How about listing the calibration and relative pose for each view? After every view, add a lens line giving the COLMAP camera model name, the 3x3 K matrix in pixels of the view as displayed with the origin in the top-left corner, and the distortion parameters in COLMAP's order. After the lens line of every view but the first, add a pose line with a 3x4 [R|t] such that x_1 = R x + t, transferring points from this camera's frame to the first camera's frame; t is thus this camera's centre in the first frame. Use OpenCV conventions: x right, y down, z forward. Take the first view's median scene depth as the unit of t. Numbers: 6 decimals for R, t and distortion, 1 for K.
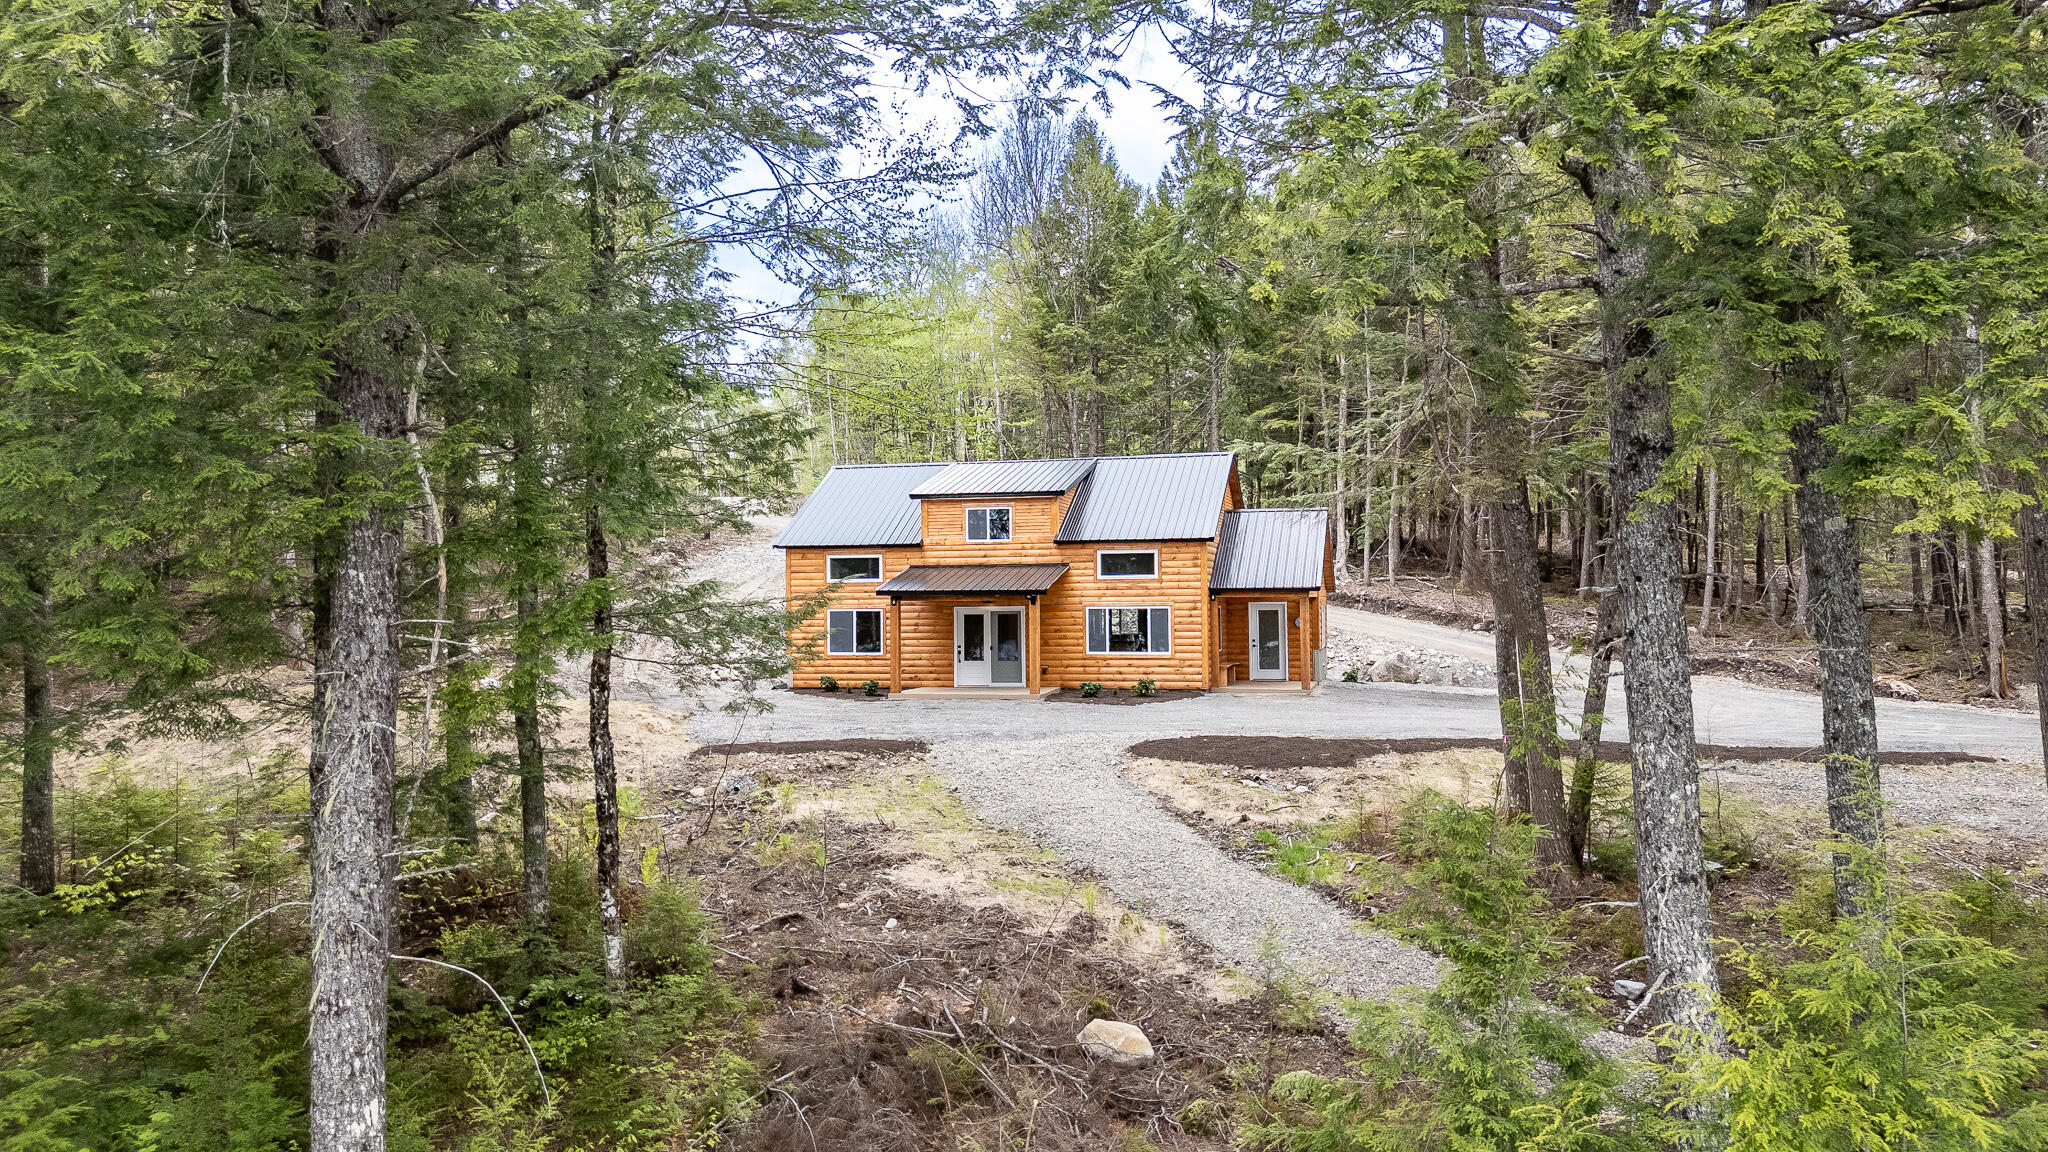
lens RADIAL K [[1509.5, 0, 982.7], [0, 1509.5, 557.8], [0, 0, 1]] dist [0.070519, -0.068008]
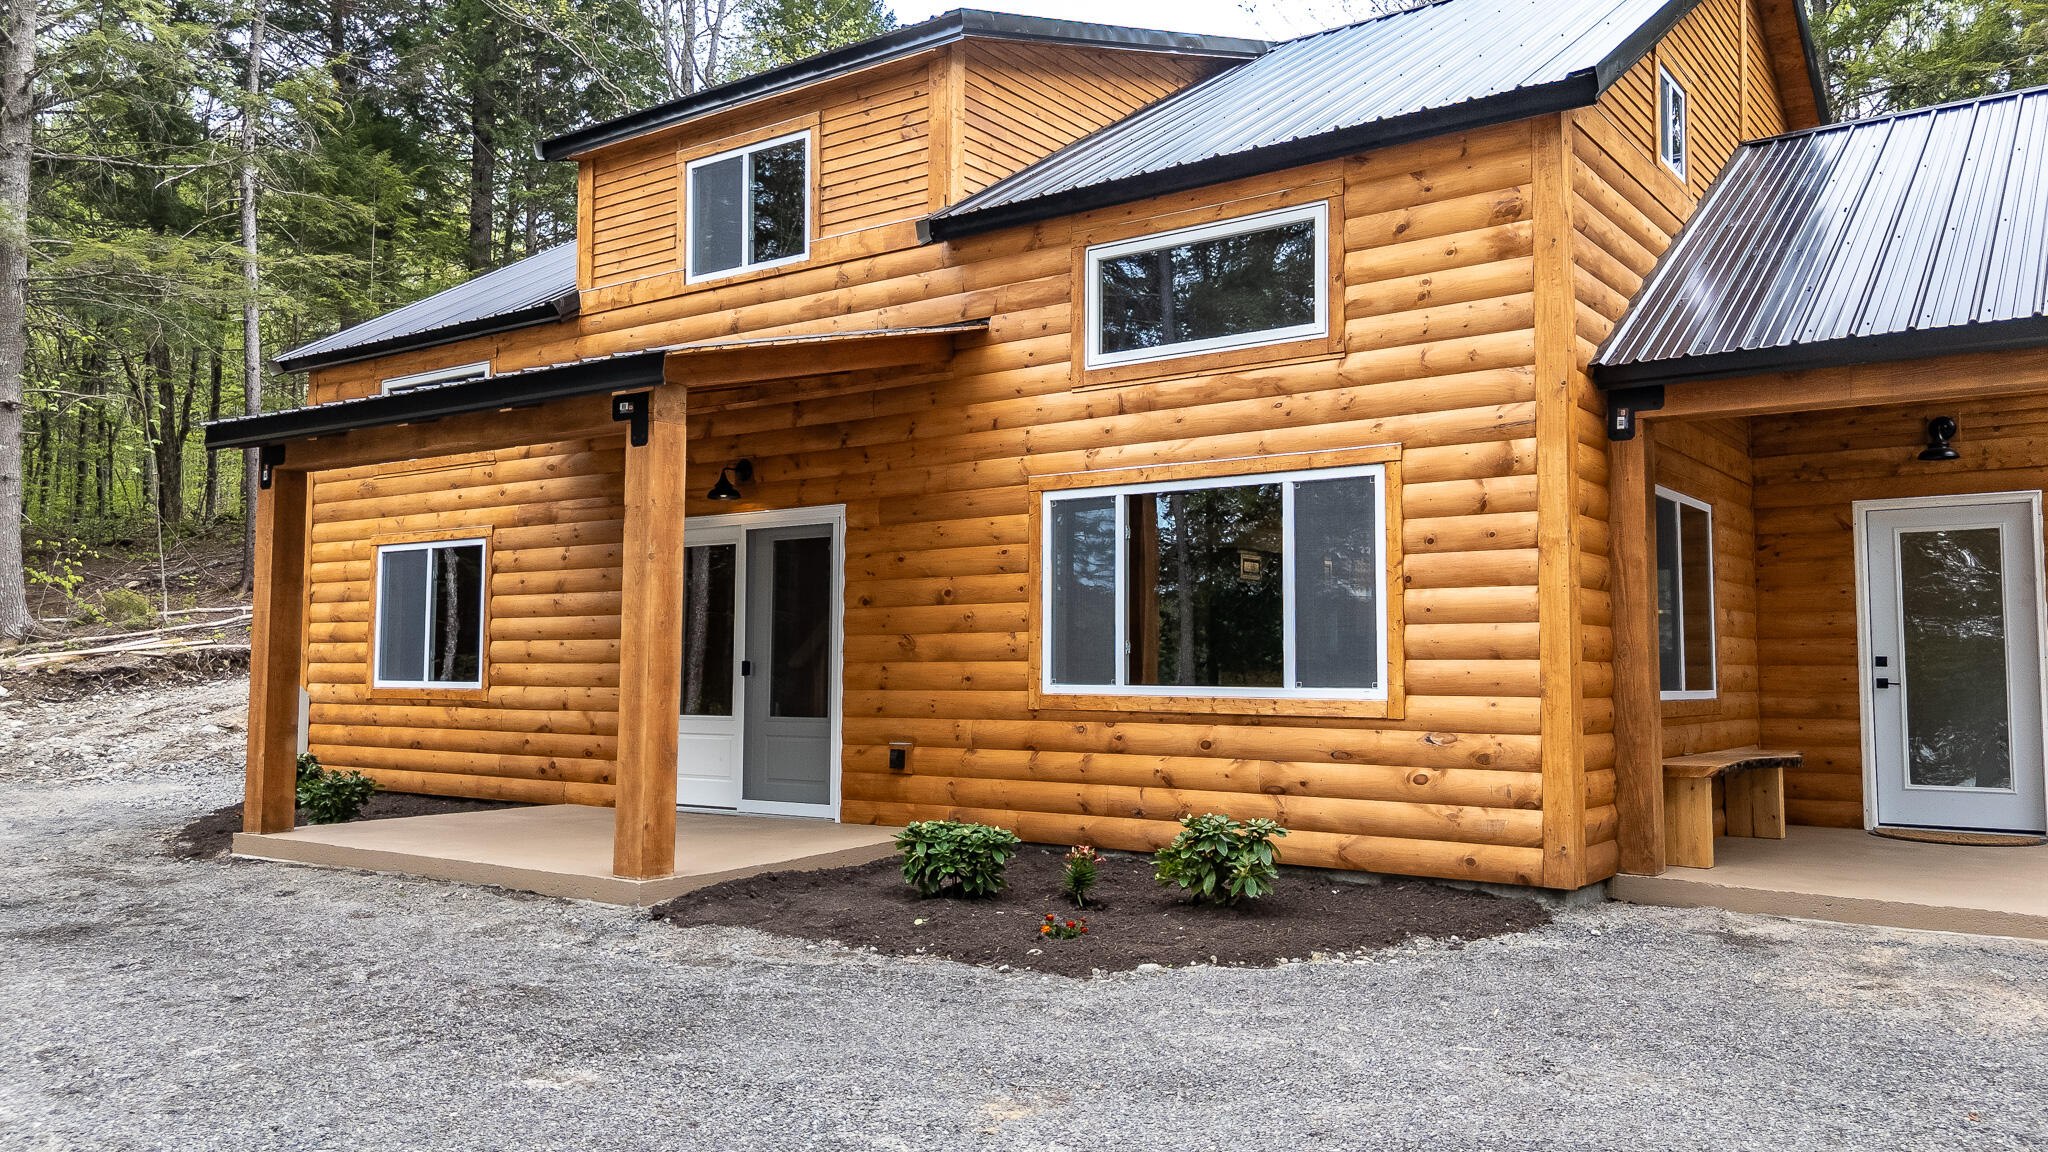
lens RADIAL K [[1509.5, 0, 1032.5], [0, 1509.5, 577.1], [0, 0, 1]] dist [0.070519, -0.068008]
pose [[0.937686, -0.010086, -0.347338, 0.146860], [-0.002112, 0.999395, -0.034723, 0.053125], [0.347478, 0.033293, 0.937097, 0.770381]]
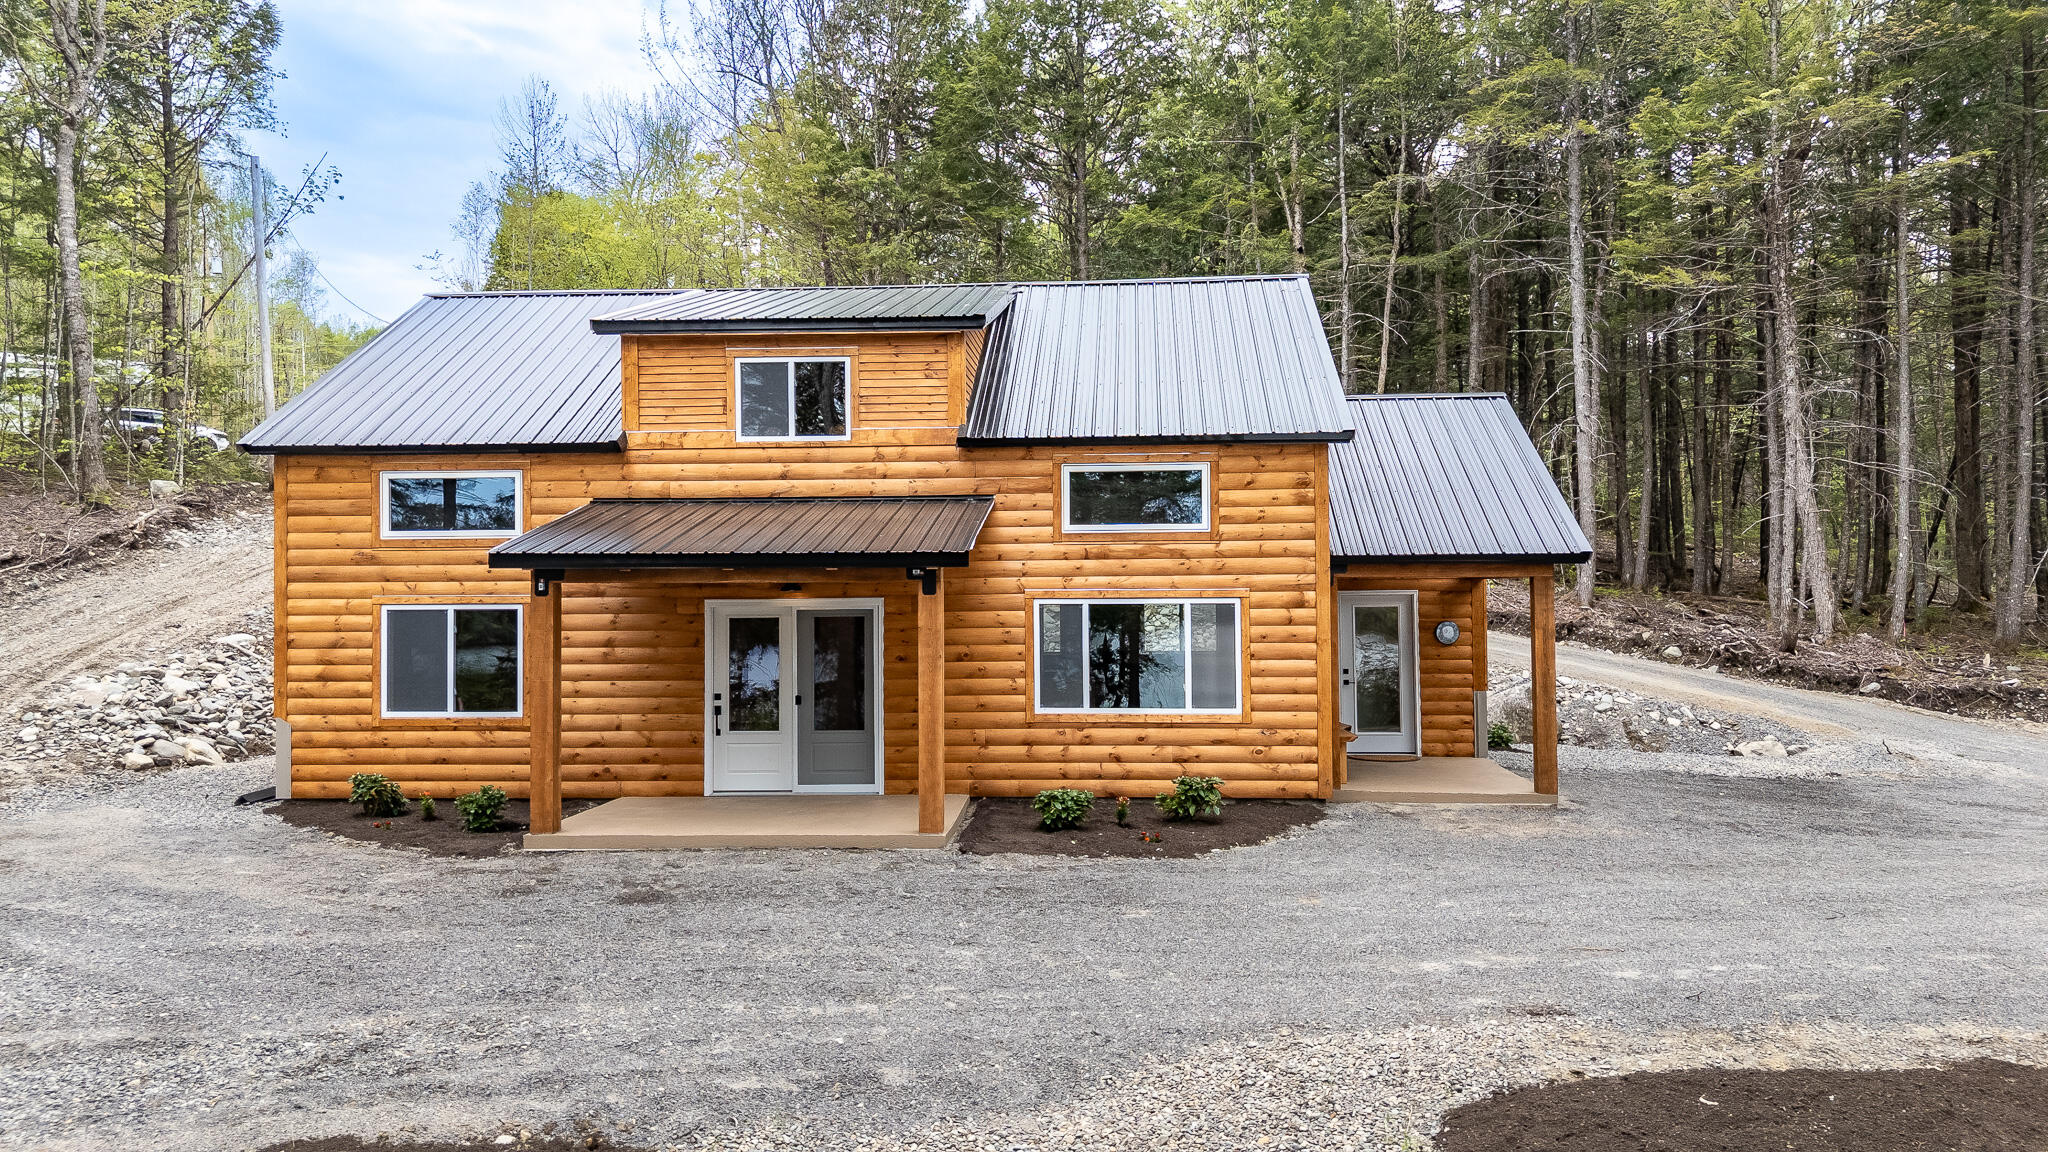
lens RADIAL K [[1509.5, 0, 1030.2], [0, 1509.5, 564.7], [0, 0, 1]] dist [0.070519, -0.068008]
pose [[0.982545, 0.005236, 0.185953, -0.009184], [-0.005547, 0.999984, 0.001149, 0.022201], [-0.185944, -0.002160, 0.982558, 0.586212]]
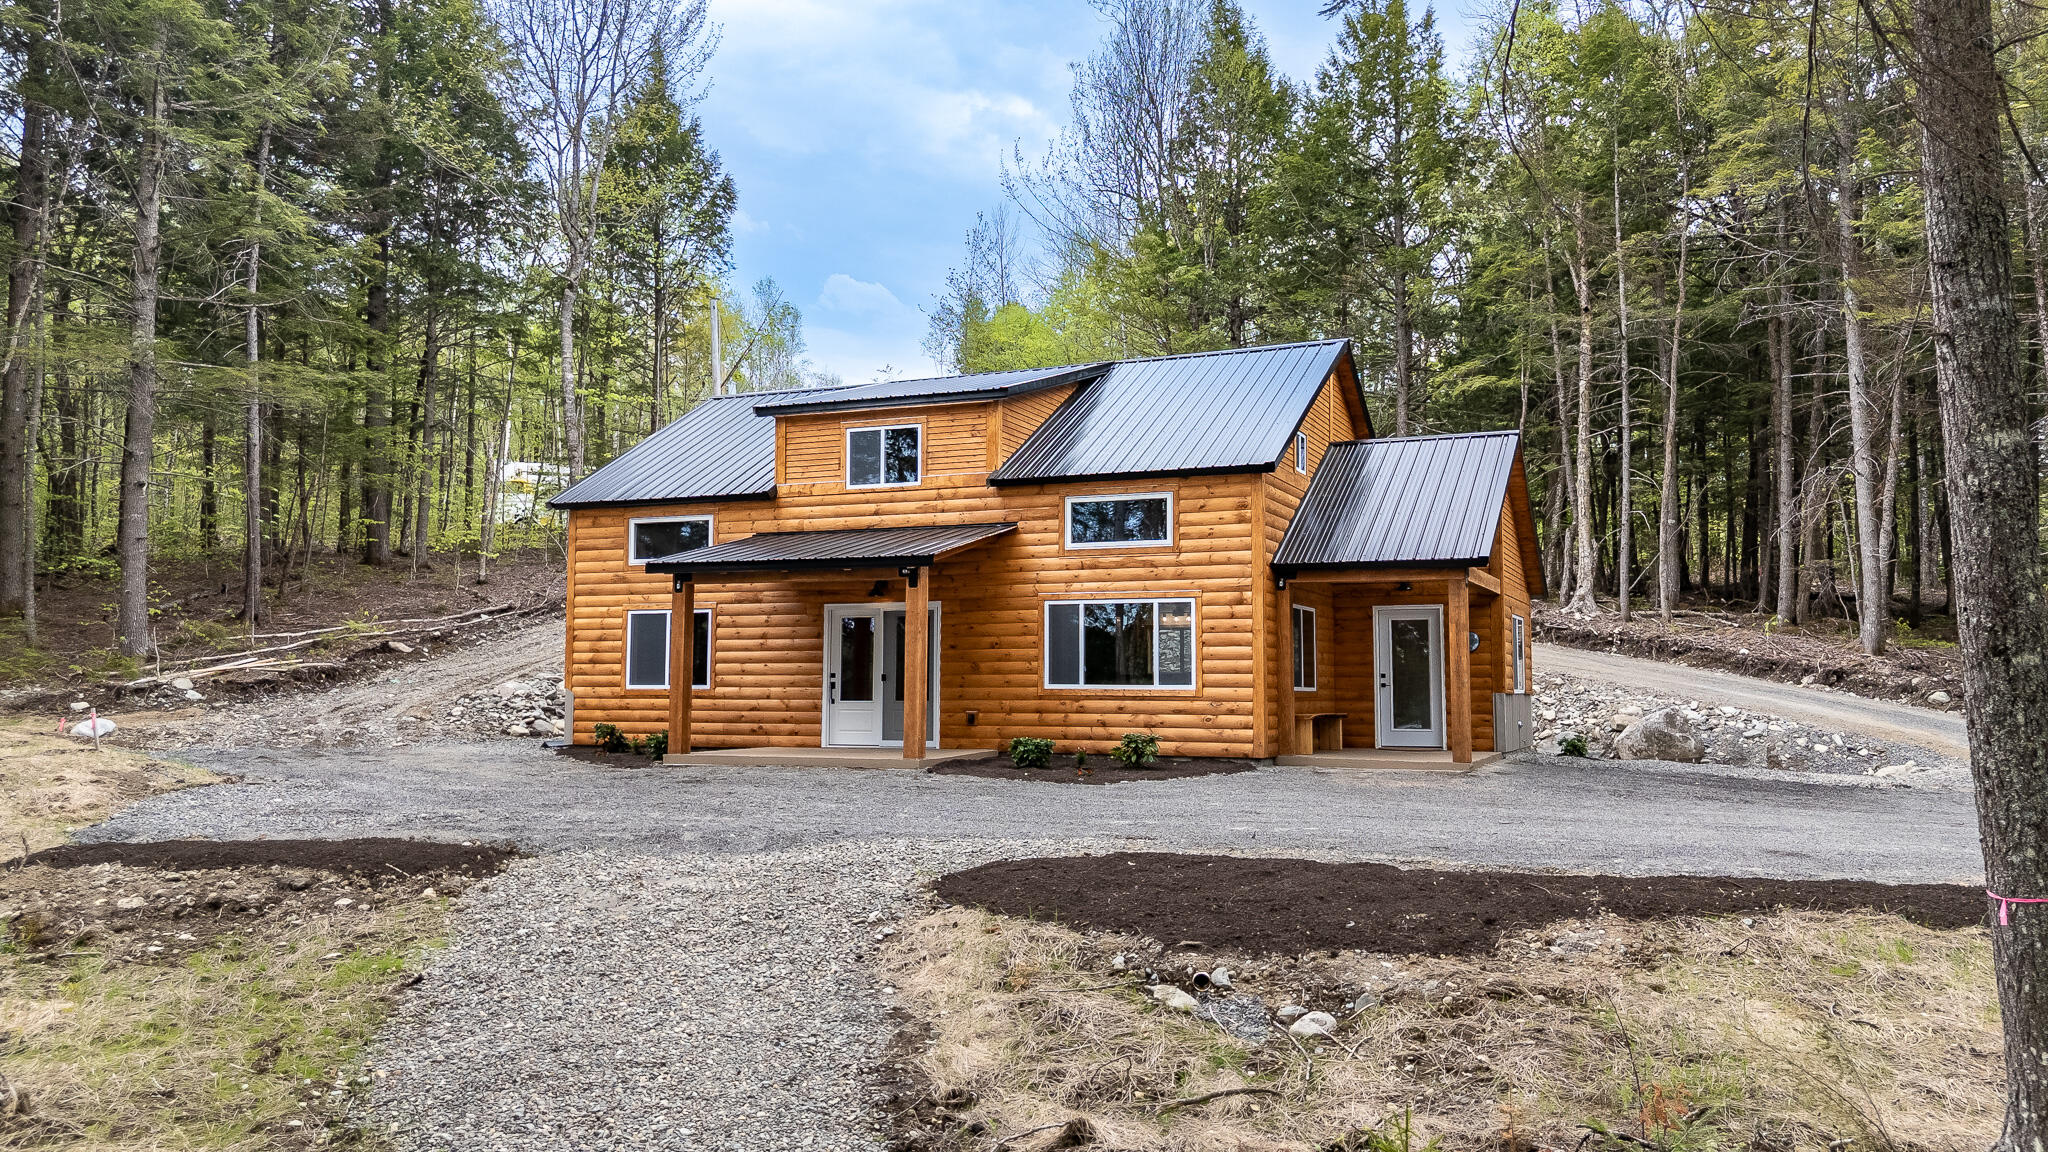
lens RADIAL K [[1509.5, 0, 1023.1], [0, 1509.5, 569.7], [0, 0, 1]] dist [0.070519, -0.068008]
pose [[0.988943, 0.000359, -0.148299, 0.139460], [-0.008139, 0.998621, -0.051862, 0.048745], [0.148076, 0.052495, 0.987582, 0.458972]]
